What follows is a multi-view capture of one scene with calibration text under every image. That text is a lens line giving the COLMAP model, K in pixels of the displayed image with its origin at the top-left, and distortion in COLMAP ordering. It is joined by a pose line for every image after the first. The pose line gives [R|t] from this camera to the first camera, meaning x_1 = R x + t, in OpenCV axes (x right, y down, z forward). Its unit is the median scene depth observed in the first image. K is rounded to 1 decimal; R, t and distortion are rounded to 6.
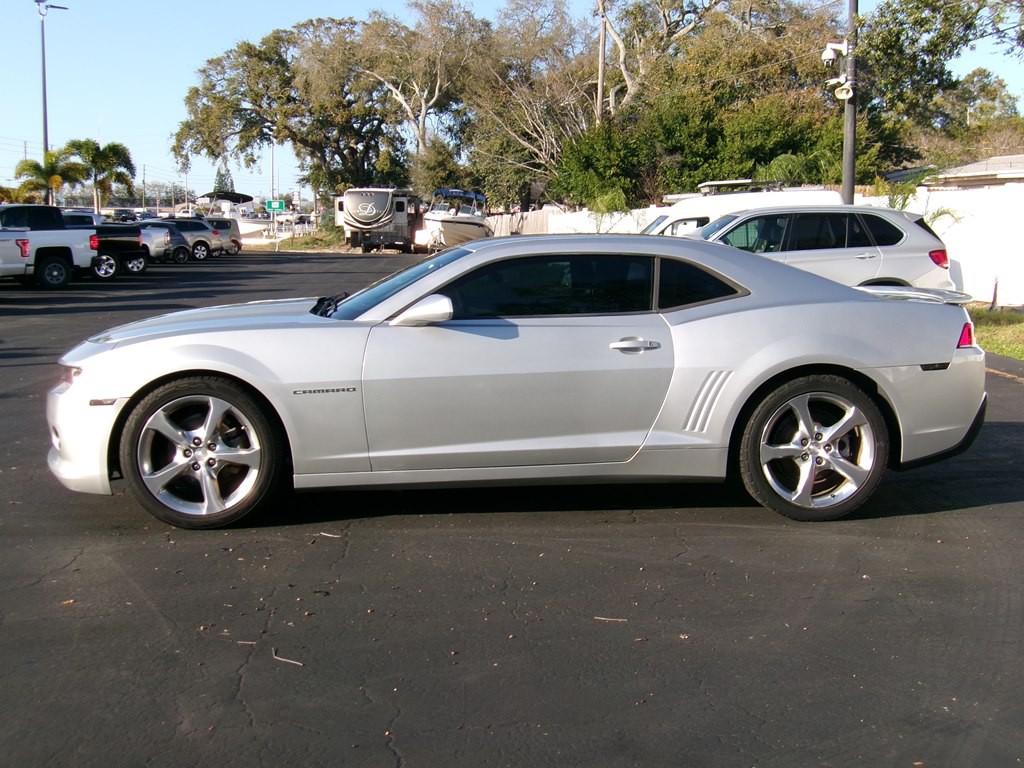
lens RADIAL K [[1268.7, 0, 512.0], [0, 1268.7, 384.0], [0, 0, 1]] dist [-0.035347, 0.111907]
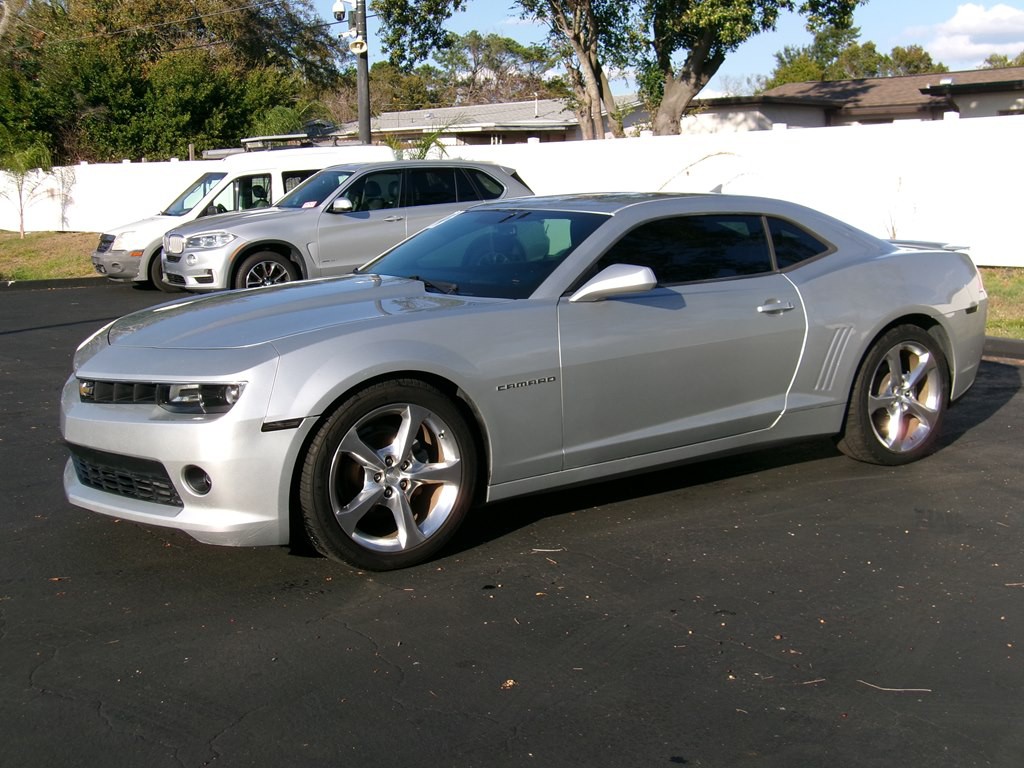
lens RADIAL K [[1266.1, 0, 512.0], [0, 1266.1, 384.0], [0, 0, 1]] dist [-0.018547, 0.036726]
pose [[0.861504, -0.093116, 0.499140, -0.115098], [0.075545, 0.995605, 0.055344, -0.008330], [-0.502100, -0.009972, 0.864752, 0.053739]]
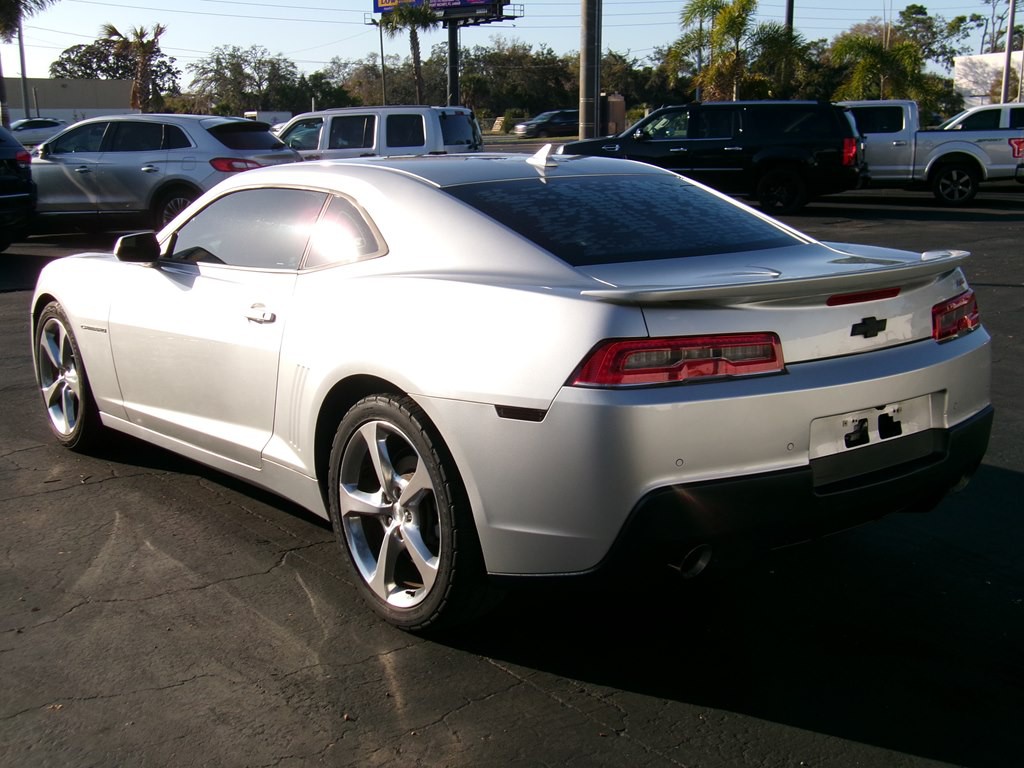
lens RADIAL K [[1268.7, 0, 512.0], [0, 1268.7, 384.0], [0, 0, 1]] dist [-0.035347, 0.111907]
pose [[0.559894, 0.148933, -0.815069, 0.158155], [-0.081008, 0.988839, 0.125038, -0.019106], [0.824595, -0.003981, 0.565710, 0.144103]]
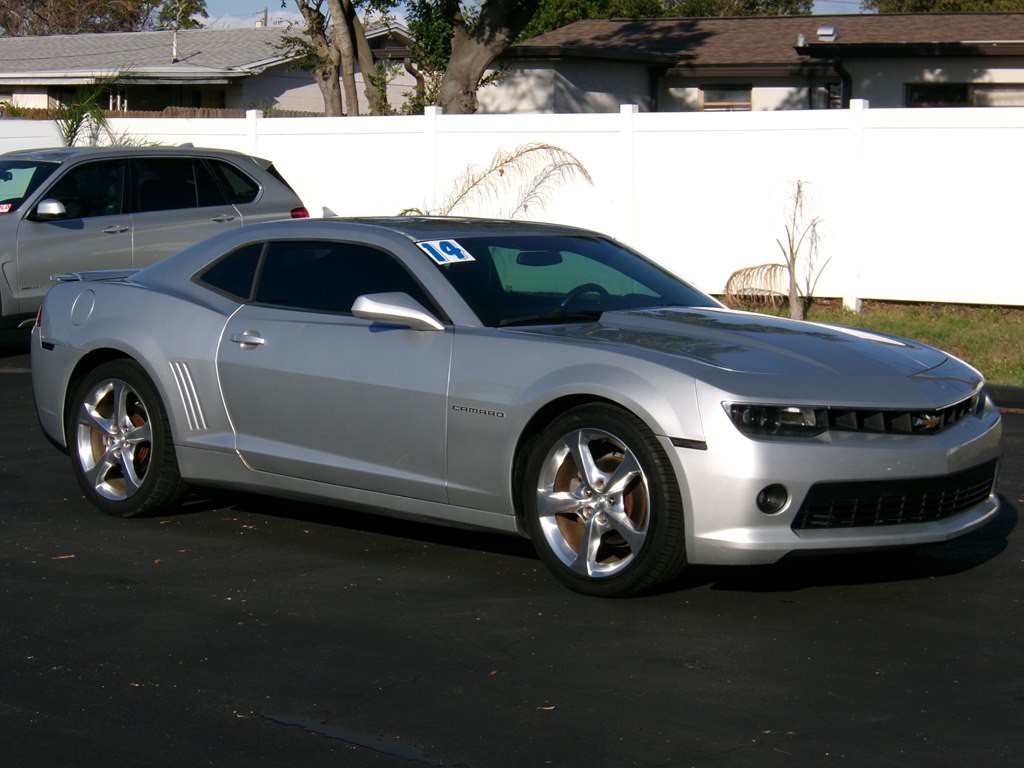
lens RADIAL K [[2423.4, 0, 512.8], [0, 2423.4, 411.0], [0, 0, 1]] dist [-0.114753, -0.913899]
pose [[0.735271, -0.067511, 0.674402, -0.283179], [0.075447, 0.996995, 0.017547, -0.001687], [-0.673560, 0.037980, 0.738156, -0.065442]]
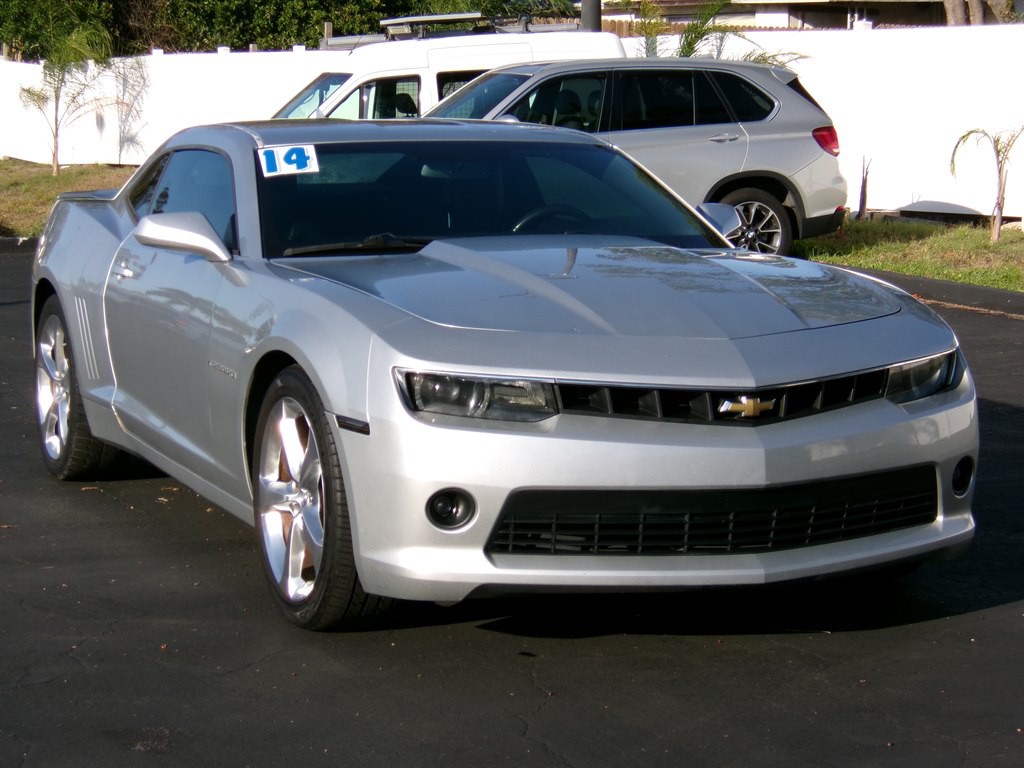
lens RADIAL K [[2451.6, 0, 512.0], [0, 2451.6, 384.0], [0, 0, 1]] dist [-0.120267, -0.827683]
pose [[0.942183, -0.045024, 0.332060, -0.125134], [0.045049, 0.998956, 0.007624, 0.004576], [-0.332057, 0.007776, 0.943227, -0.067093]]
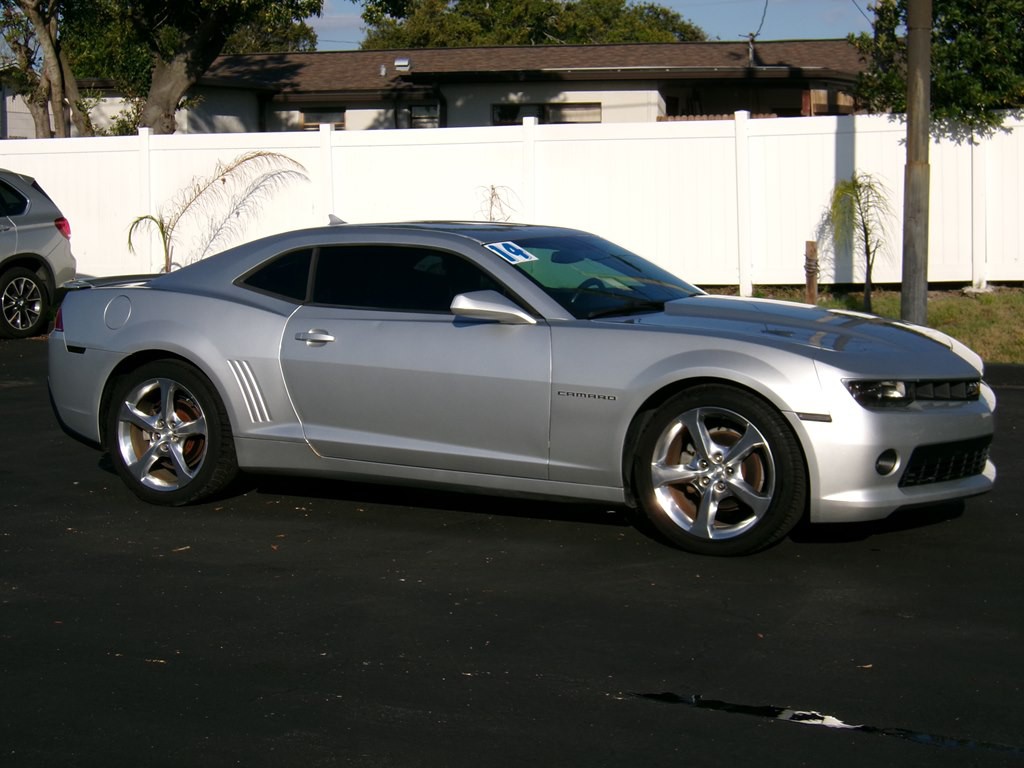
lens RADIAL K [[1962.5, 0, 512.0], [0, 1962.5, 384.0], [0, 0, 1]] dist [-0.093264, -0.253443]
pose [[0.539654, -0.096988, 0.836281, -0.316943], [0.107775, 0.993128, 0.045631, -0.012368], [-0.834960, 0.065505, 0.546398, 0.025555]]
